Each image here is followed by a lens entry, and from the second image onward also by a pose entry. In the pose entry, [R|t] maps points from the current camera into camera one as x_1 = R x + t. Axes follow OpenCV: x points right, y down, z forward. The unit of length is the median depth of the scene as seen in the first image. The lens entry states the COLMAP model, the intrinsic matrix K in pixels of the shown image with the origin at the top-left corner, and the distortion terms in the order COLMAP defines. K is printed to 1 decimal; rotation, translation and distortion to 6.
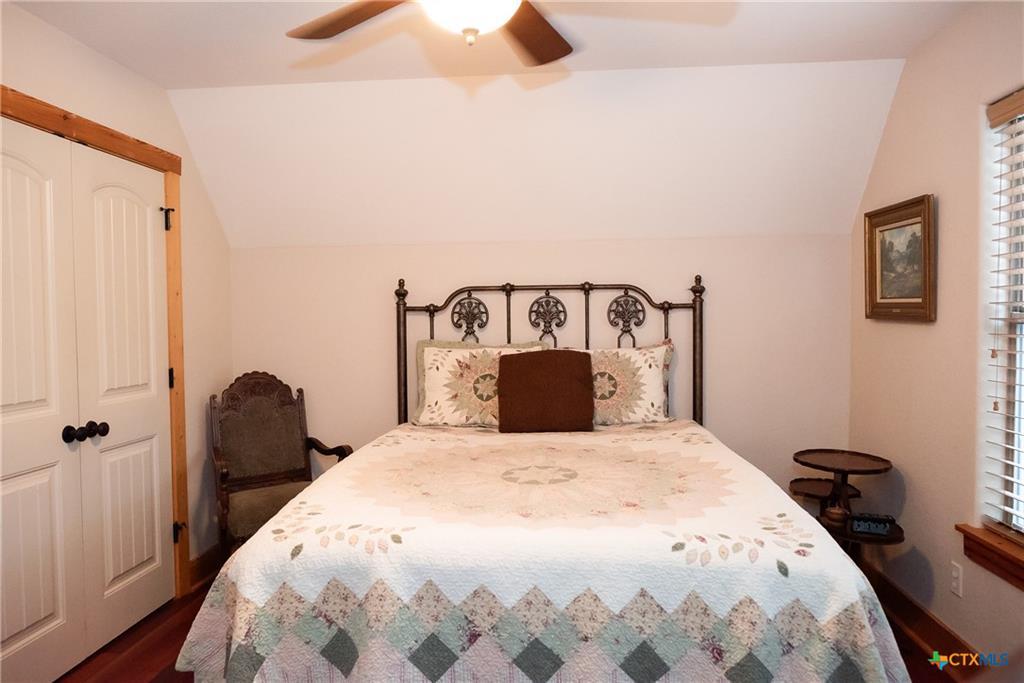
lens RADIAL K [[701.0, 0, 511.1], [0, 701.0, 345.5], [0, 0, 1]] dist [-0.026334, 0.007550]
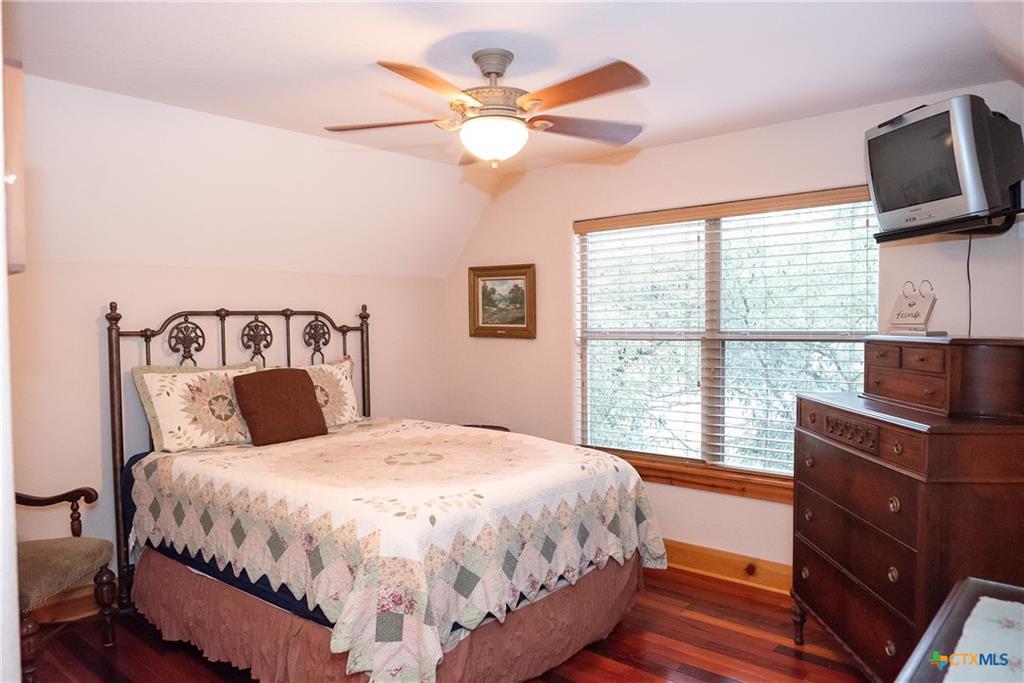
lens RADIAL K [[701.0, 0, 511.8], [0, 701.0, 340.1], [0, 0, 1]] dist [-0.026334, 0.007550]
pose [[0.587330, -0.020699, 0.809083, -0.609088], [0.039397, 0.999219, -0.003035, -0.020759], [-0.808388, 0.033658, 0.587687, 0.030128]]
